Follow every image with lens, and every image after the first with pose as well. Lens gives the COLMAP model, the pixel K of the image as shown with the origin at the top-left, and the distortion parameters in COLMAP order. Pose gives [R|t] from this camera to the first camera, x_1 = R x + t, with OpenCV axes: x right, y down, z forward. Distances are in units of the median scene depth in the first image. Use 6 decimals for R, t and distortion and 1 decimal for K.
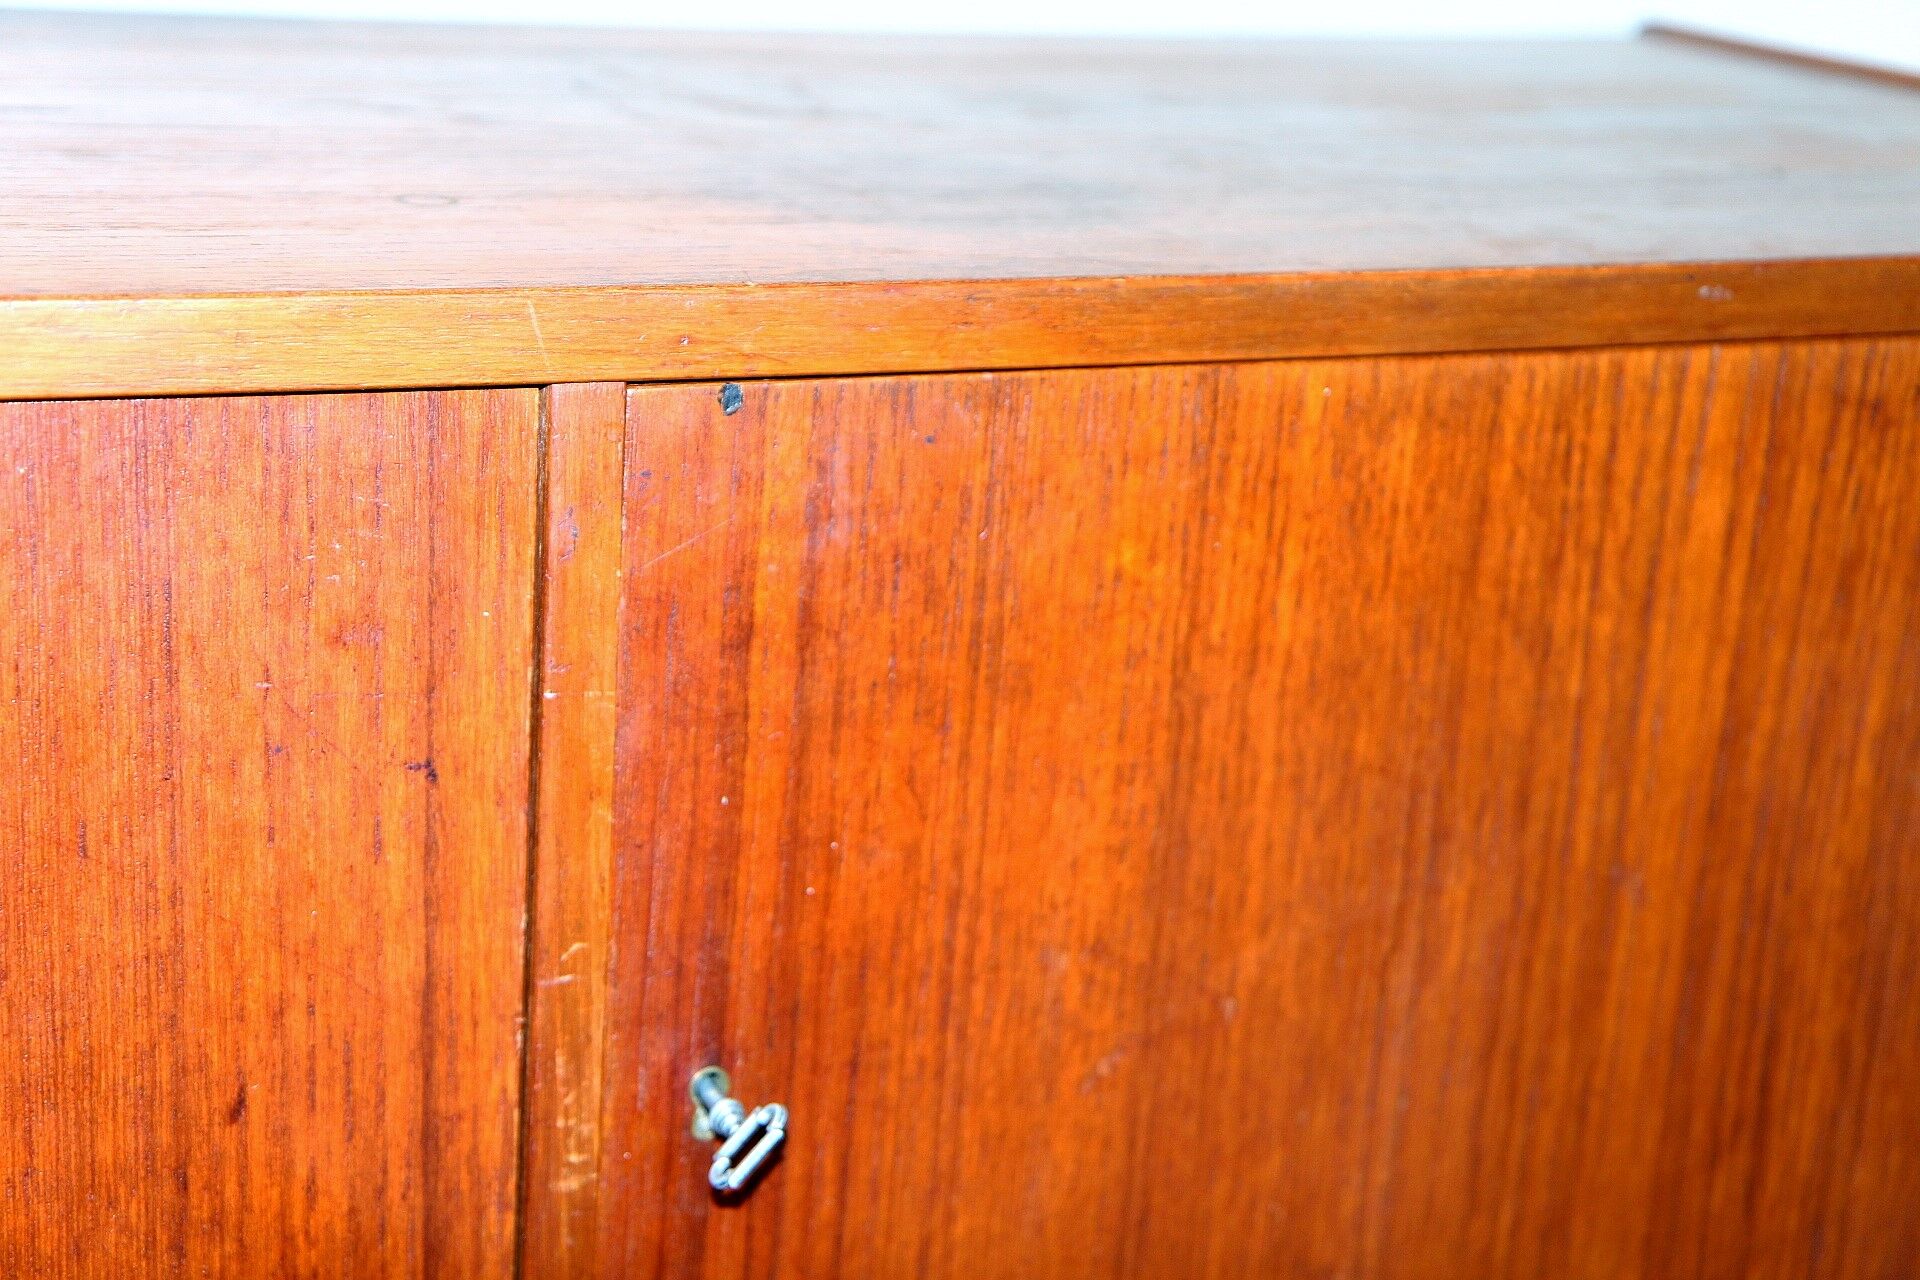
lens RADIAL K [[3047.4, 0, 960.0], [0, 3047.4, 640.0], [0, 0, 1]] dist [0.149984, -0.008390]
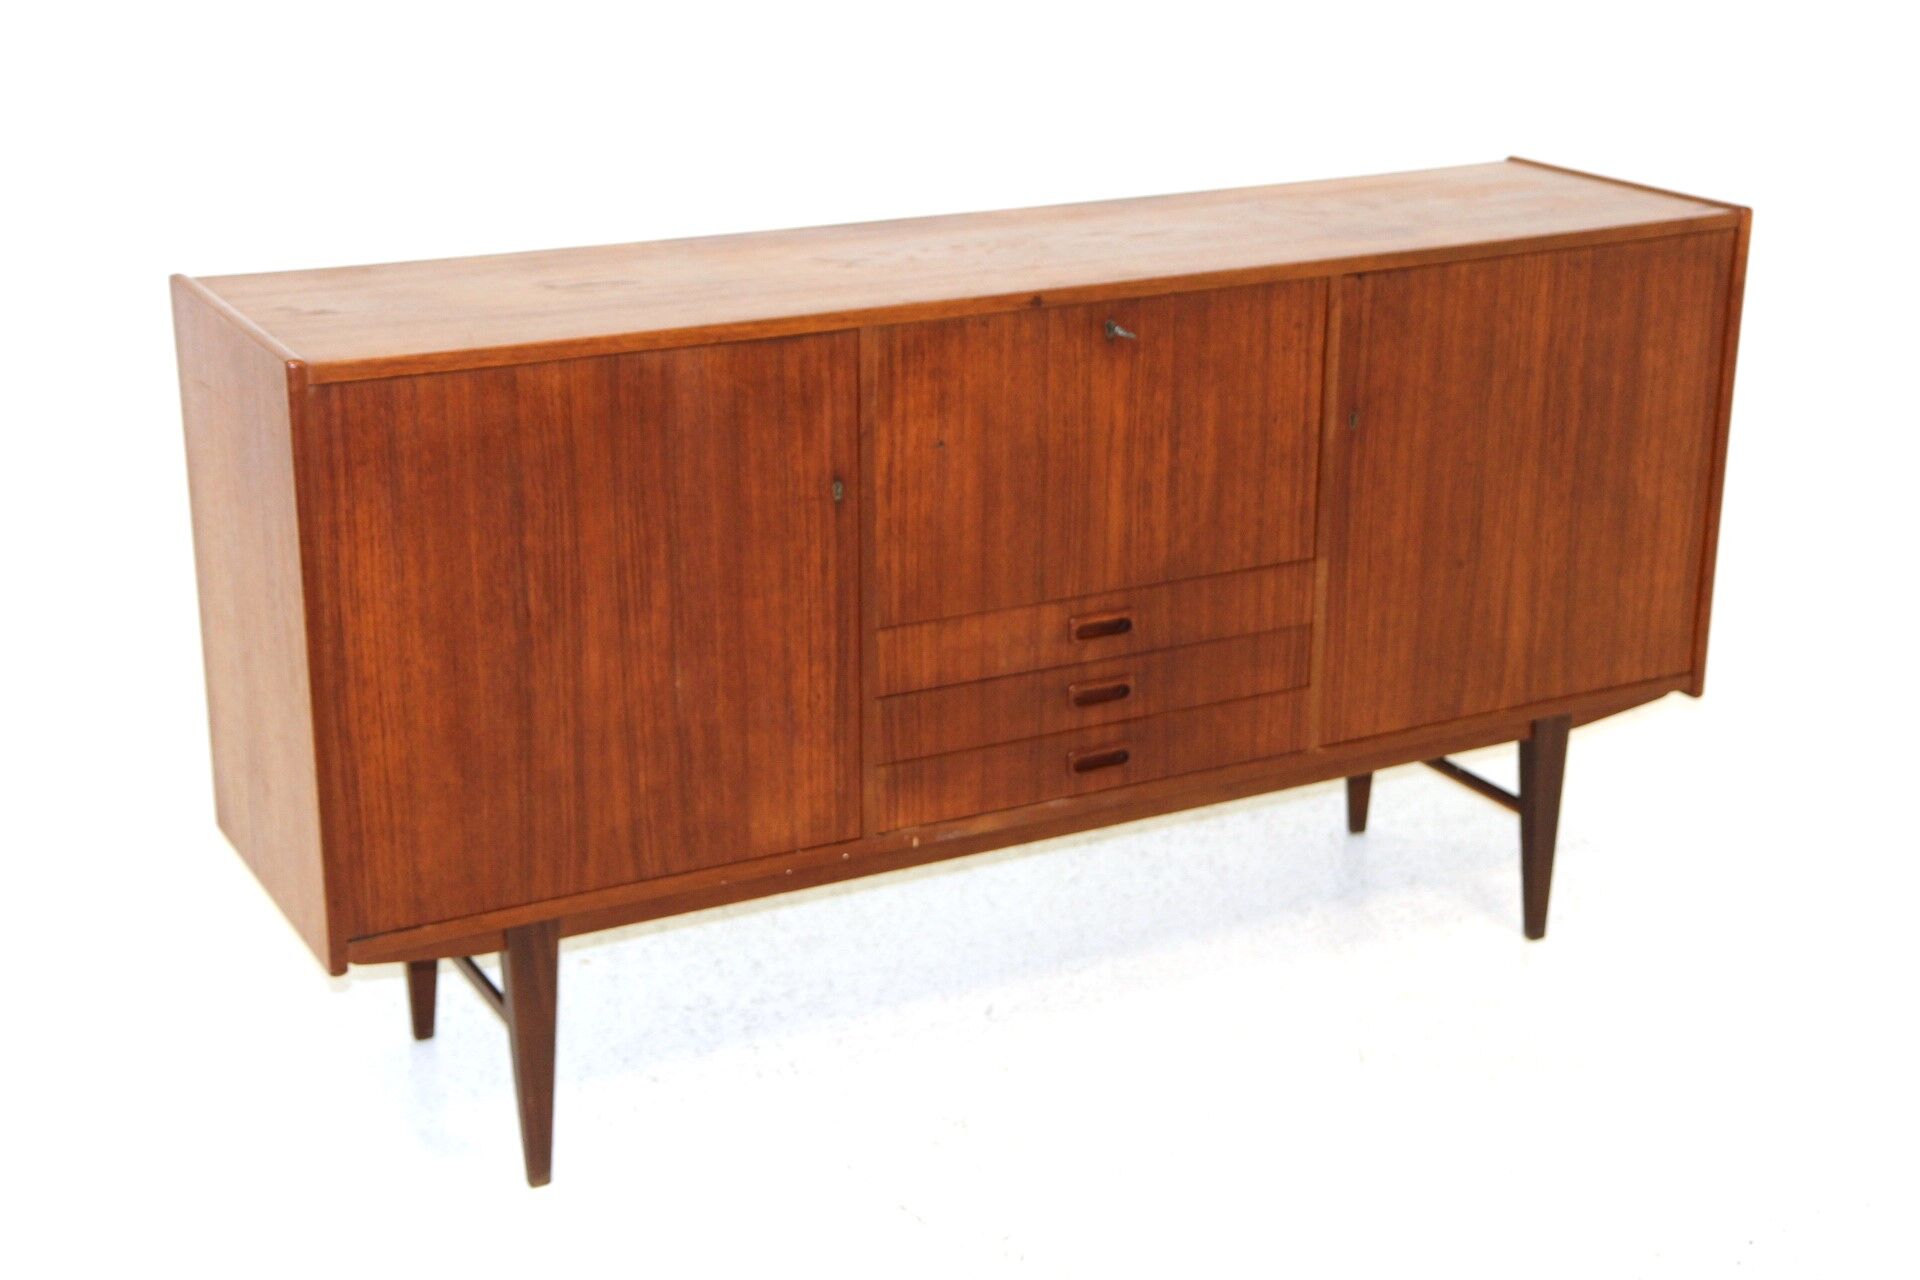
lens RADIAL K [[2808.7, 0, 960.0], [0, 2808.7, 640.0], [0, 0, 1]] dist [0.131752, -0.010731]
pose [[0.995883, -0.078997, 0.044451, -0.907553], [0.077888, 0.996619, 0.026157, 0.321250], [-0.046367, -0.022587, 0.998669, -3.393843]]
